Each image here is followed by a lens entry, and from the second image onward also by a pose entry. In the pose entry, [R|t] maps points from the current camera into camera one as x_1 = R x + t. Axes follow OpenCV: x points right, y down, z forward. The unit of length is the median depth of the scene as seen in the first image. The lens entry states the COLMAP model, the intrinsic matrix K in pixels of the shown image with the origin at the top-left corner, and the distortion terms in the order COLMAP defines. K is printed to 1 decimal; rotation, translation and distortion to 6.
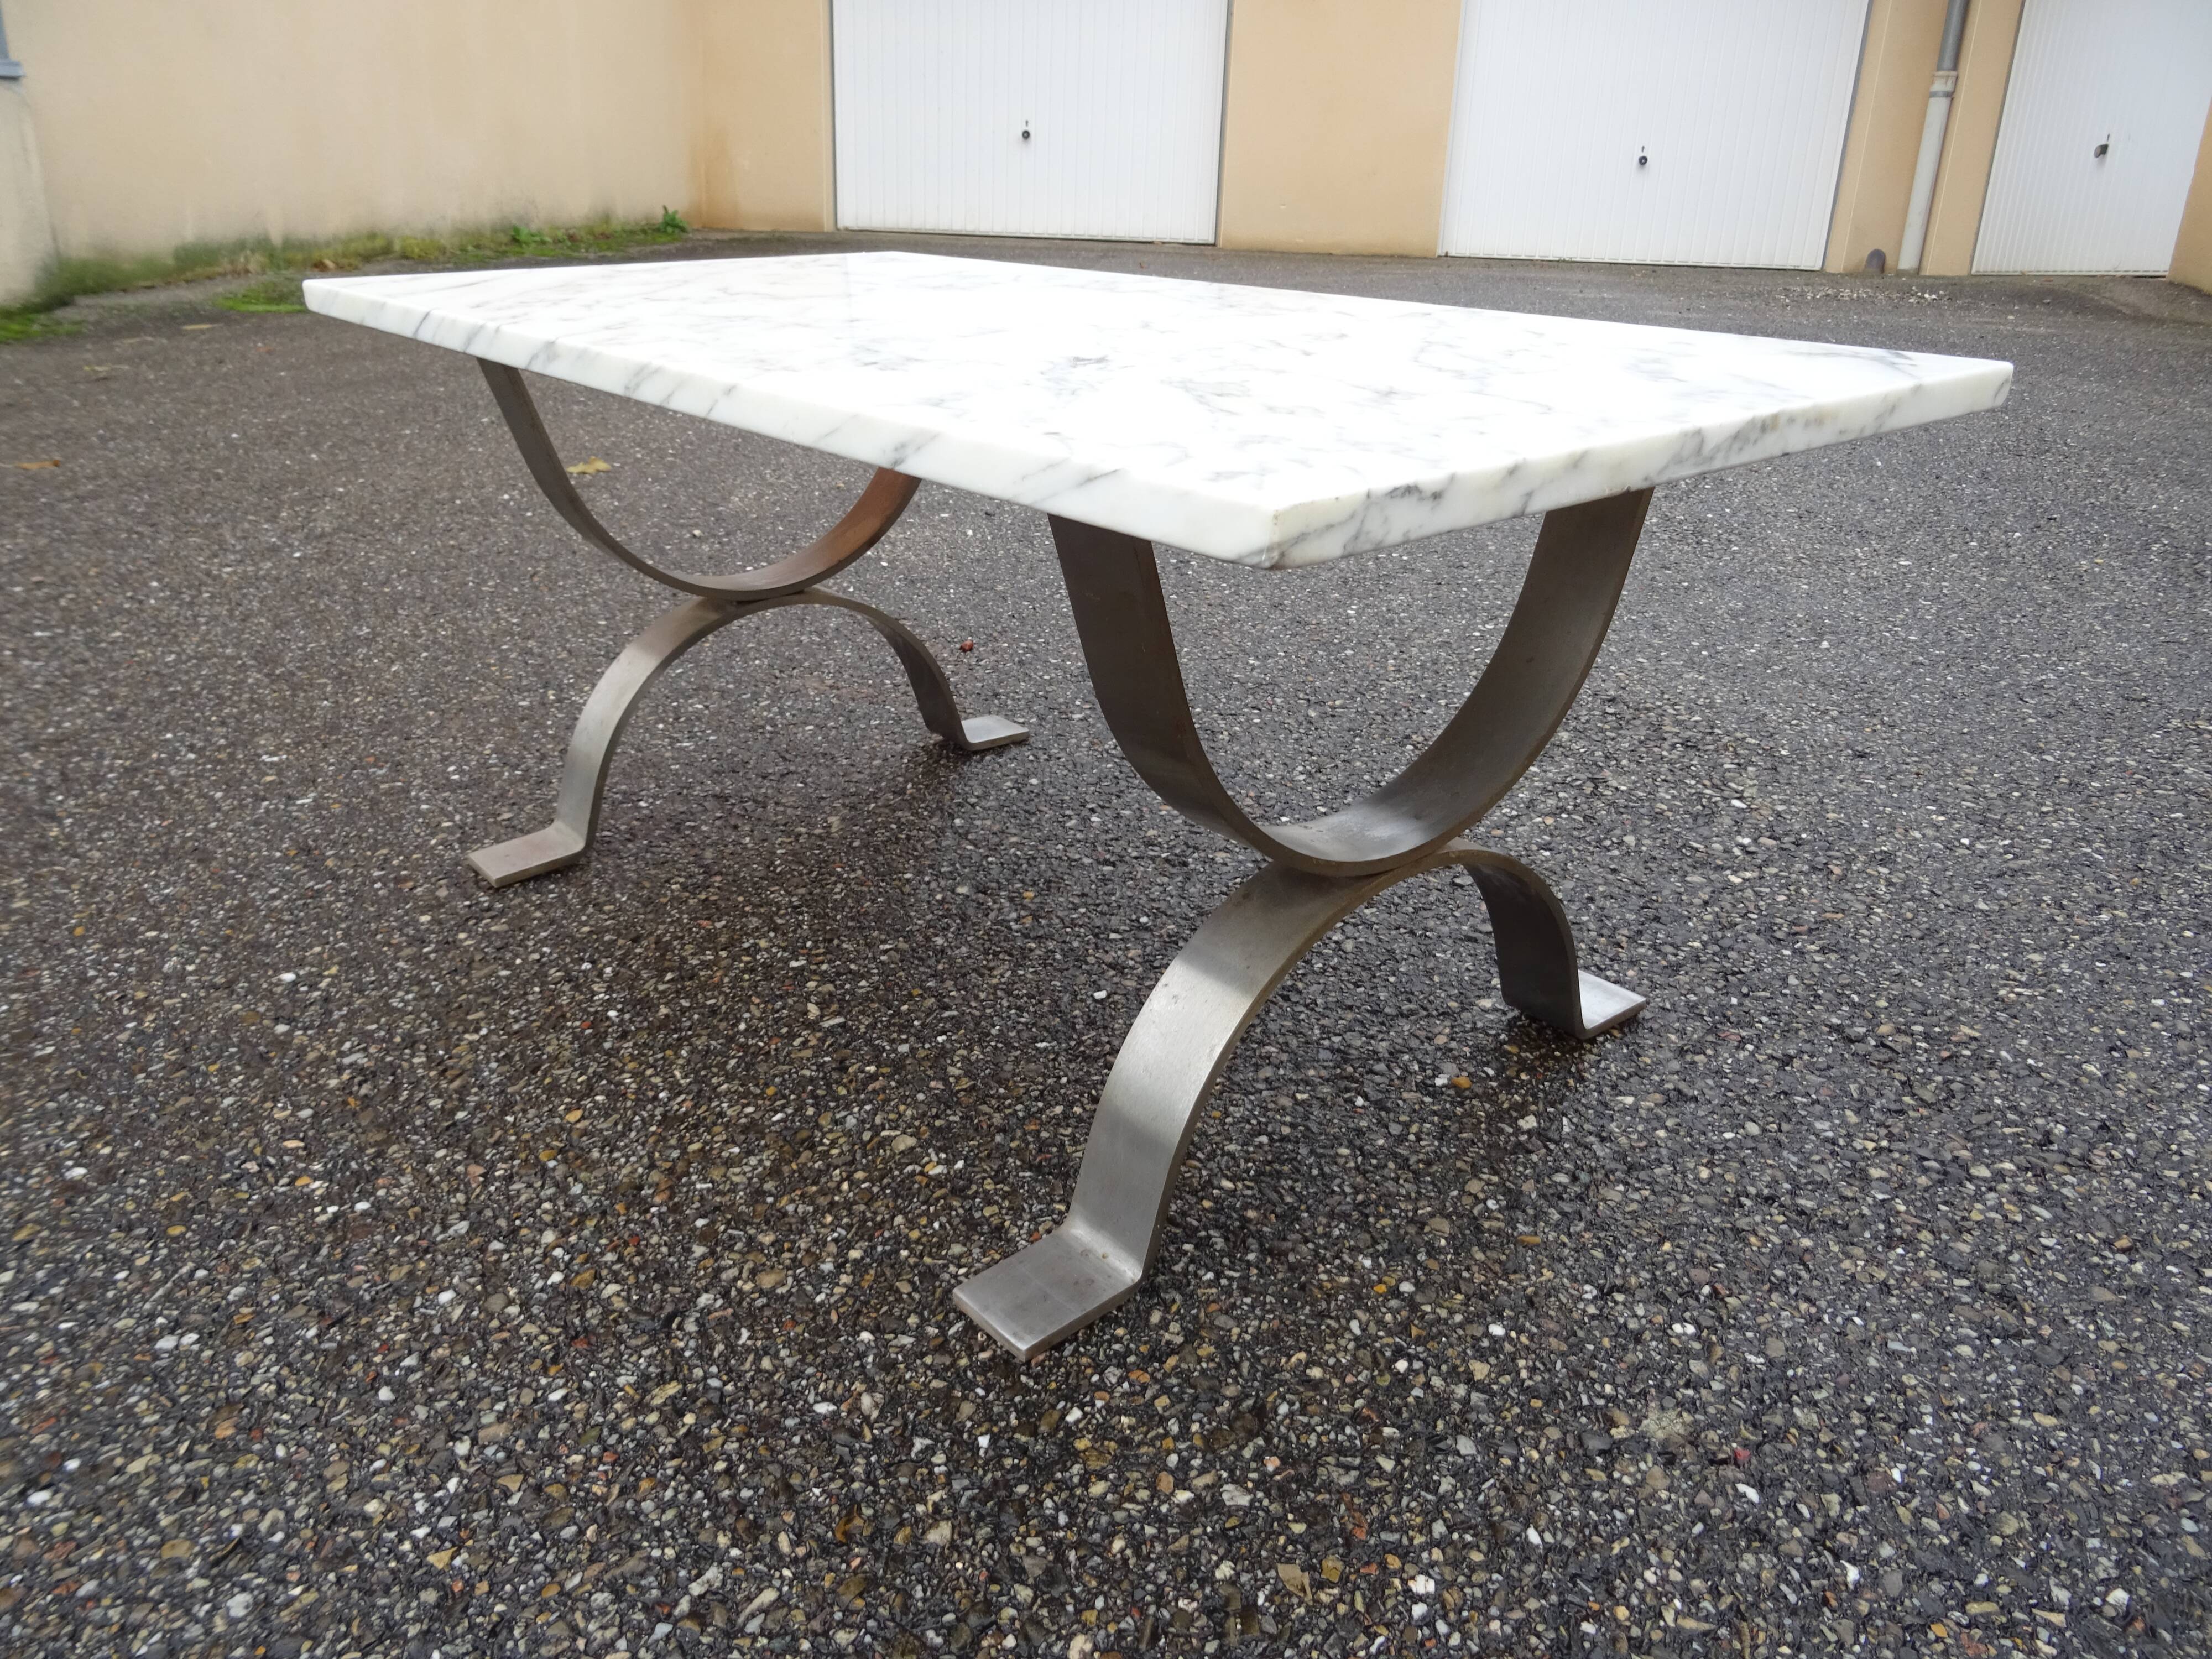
lens RADIAL K [[1580.6, 0, 1104.9], [0, 1580.6, 819.5], [0, 0, 1]] dist [0.002368, -0.007812]
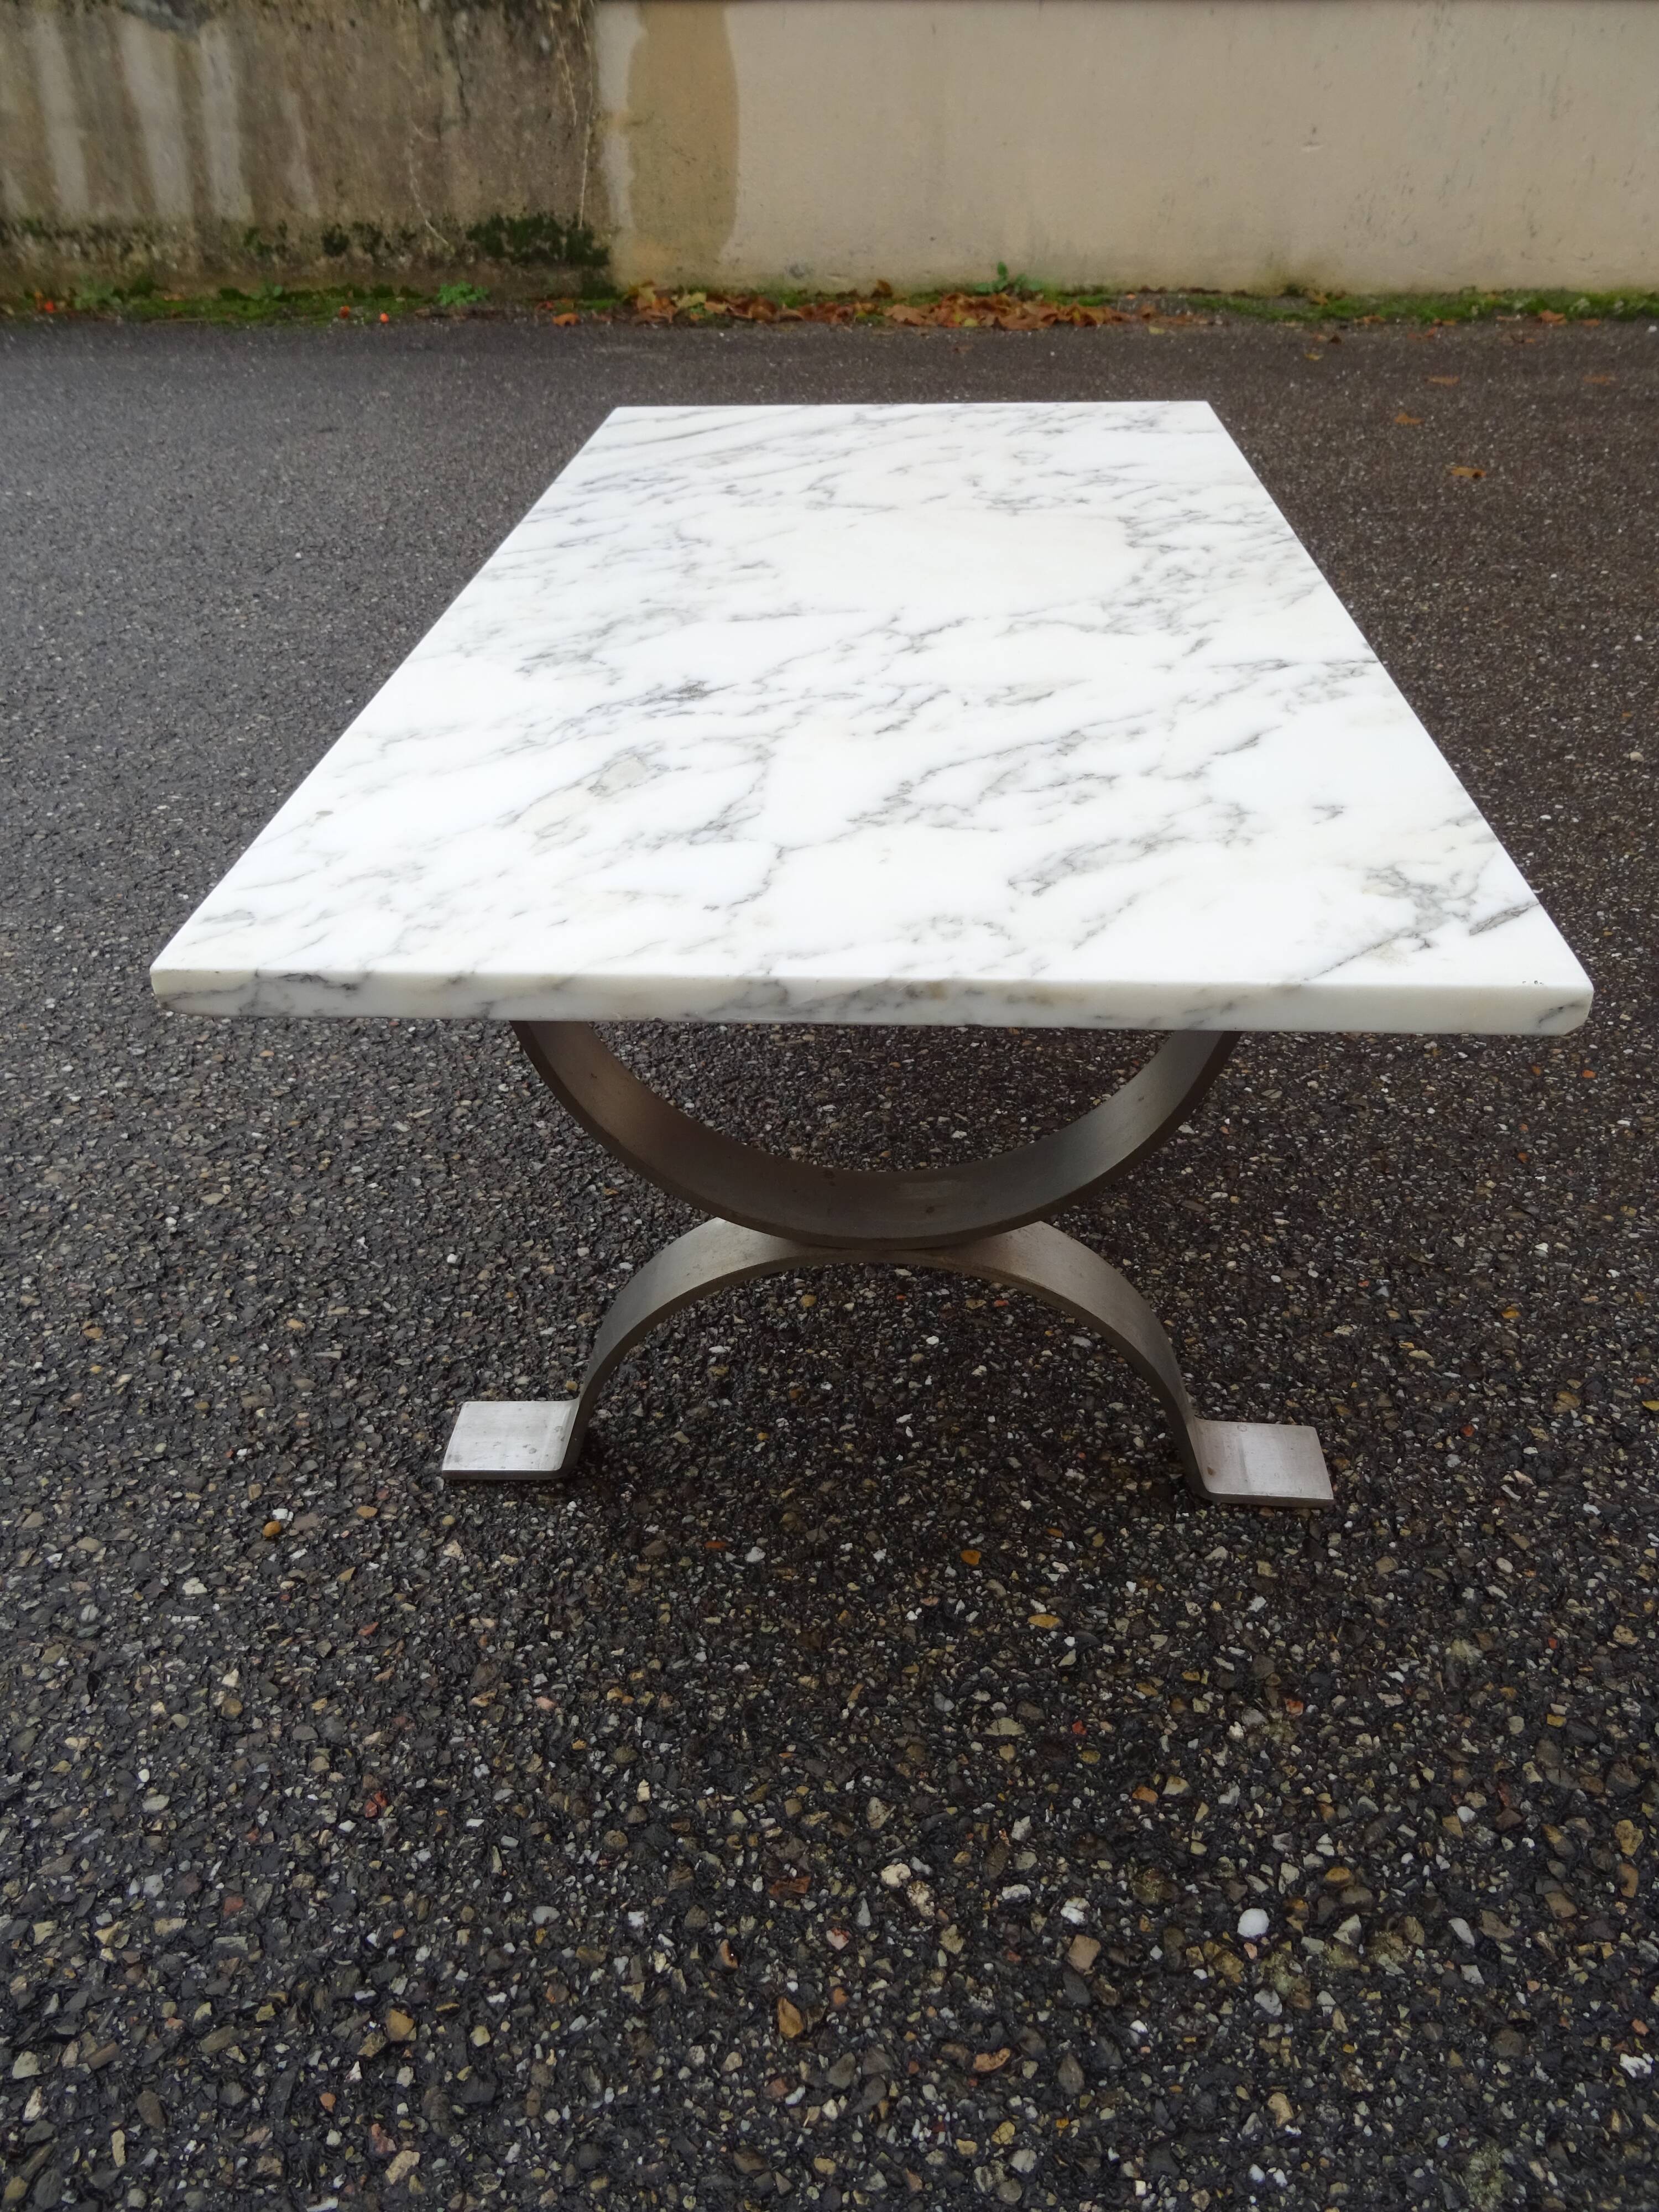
lens RADIAL K [[1580.6, 0, 828.4], [0, 1580.6, 1105.3], [0, 0, 1]] dist [0.002368, -0.007812]
pose [[0.214761, 0.546802, -0.809250, 0.855544], [-0.370254, 0.812317, 0.450615, -0.543196], [0.903764, 0.202854, 0.376909, 0.833002]]
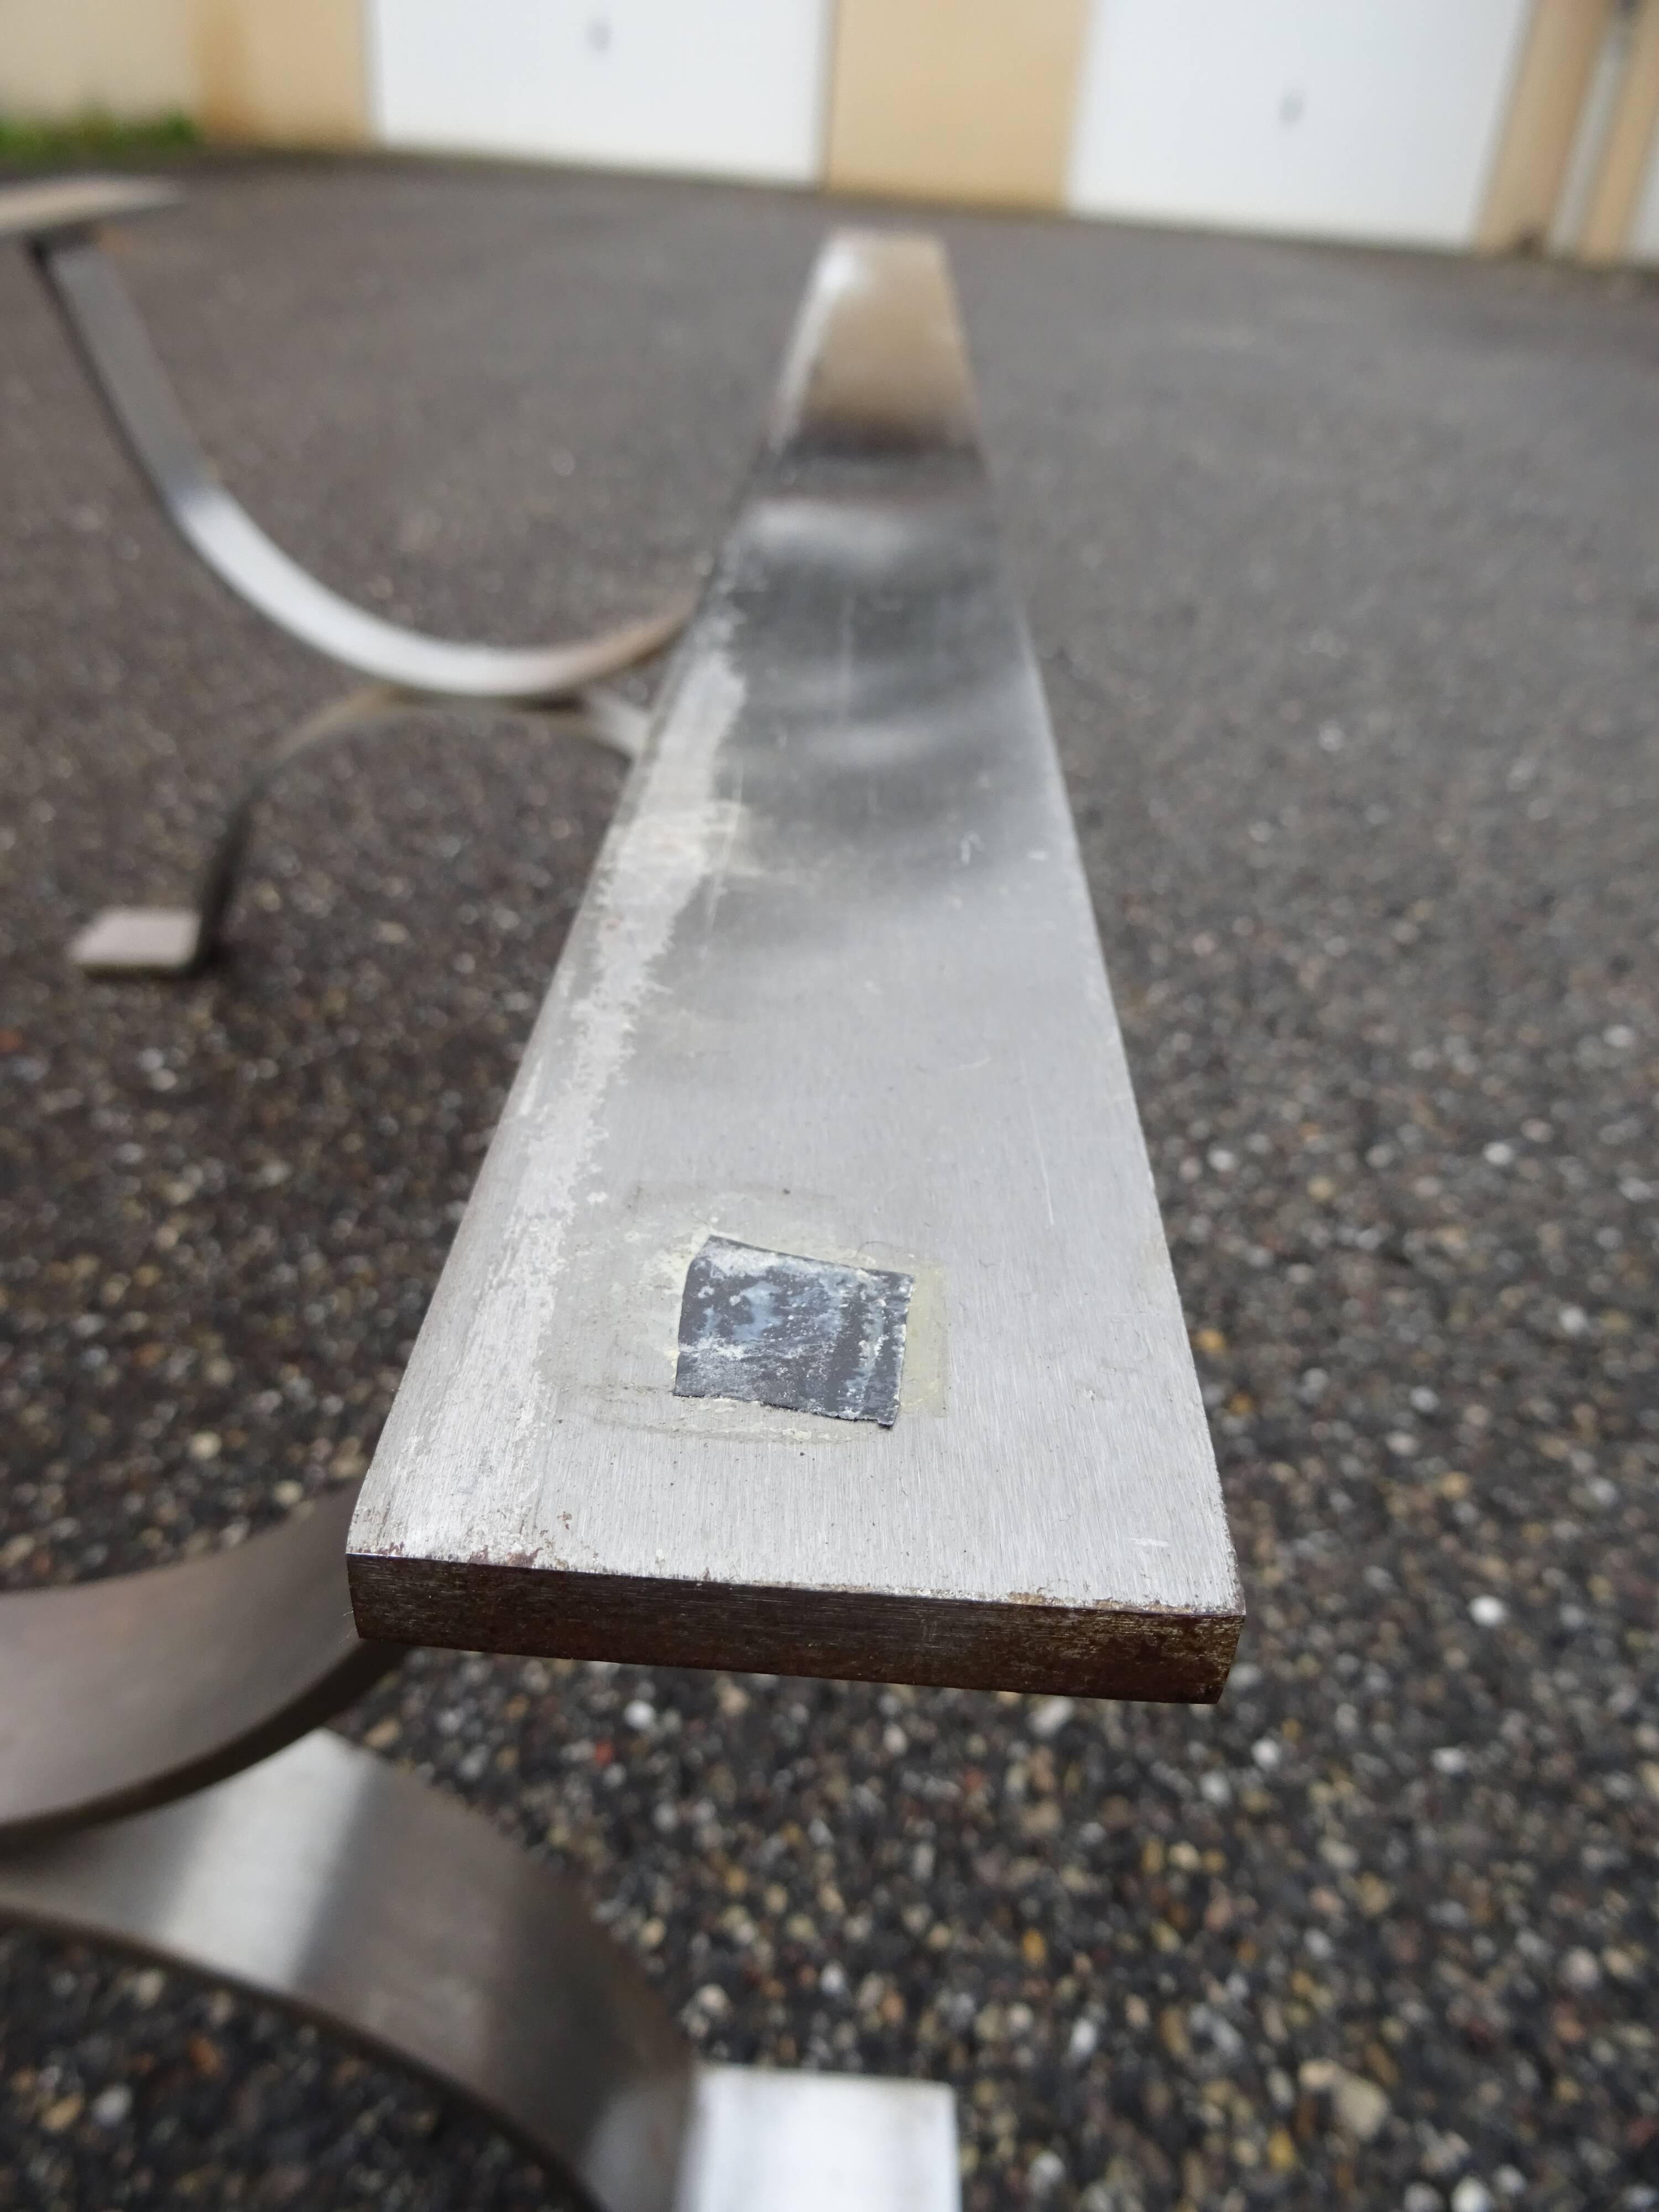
lens RADIAL K [[1580.6, 0, 828.0], [0, 1580.6, 1102.4], [0, 0, 1]] dist [0.002368, -0.007812]
pose [[0.993852, -0.013551, 0.109881, -0.304856], [-0.006224, 0.984073, 0.177657, -0.176787], [-0.110538, -0.177249, 0.977939, 0.506461]]
